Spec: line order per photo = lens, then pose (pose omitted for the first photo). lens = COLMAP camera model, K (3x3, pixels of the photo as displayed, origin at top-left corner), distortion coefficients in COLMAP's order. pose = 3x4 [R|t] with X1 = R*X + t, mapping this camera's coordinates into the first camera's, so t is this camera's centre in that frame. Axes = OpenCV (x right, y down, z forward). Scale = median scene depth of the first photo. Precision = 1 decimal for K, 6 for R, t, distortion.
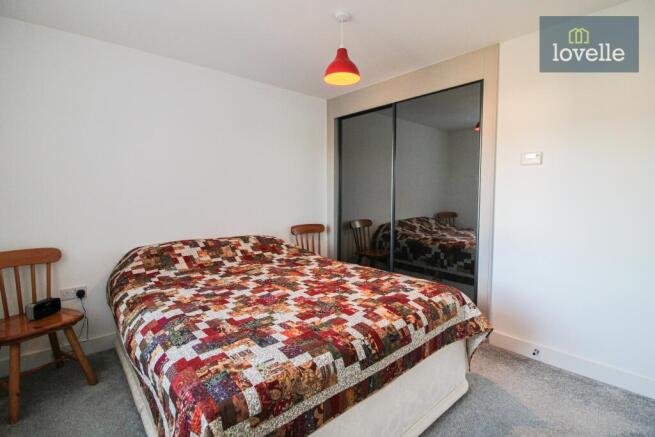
lens RADIAL K [[307.4, 0, 329.6], [0, 307.4, 215.6], [0, 0, 1]] dist [0.001479, 0.000477]
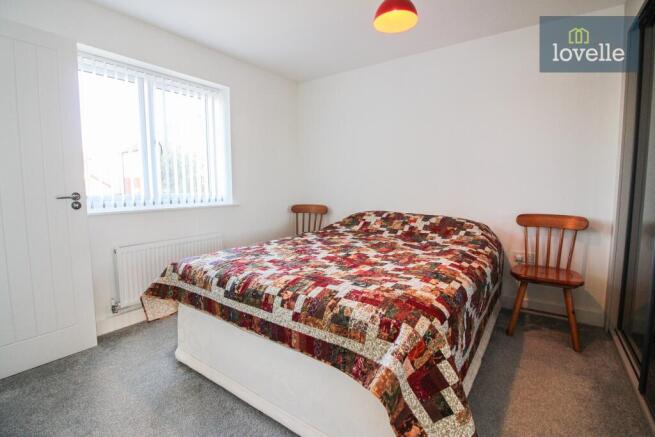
lens RADIAL K [[307.4, 0, 328.0], [0, 307.4, 216.6], [0, 0, 1]] dist [0.001479, 0.000477]
pose [[0.211937, 0.097065, -0.972451, 1.155008], [-0.068615, 0.994078, 0.084269, 0.022942], [0.974872, 0.048865, 0.217341, 0.915970]]
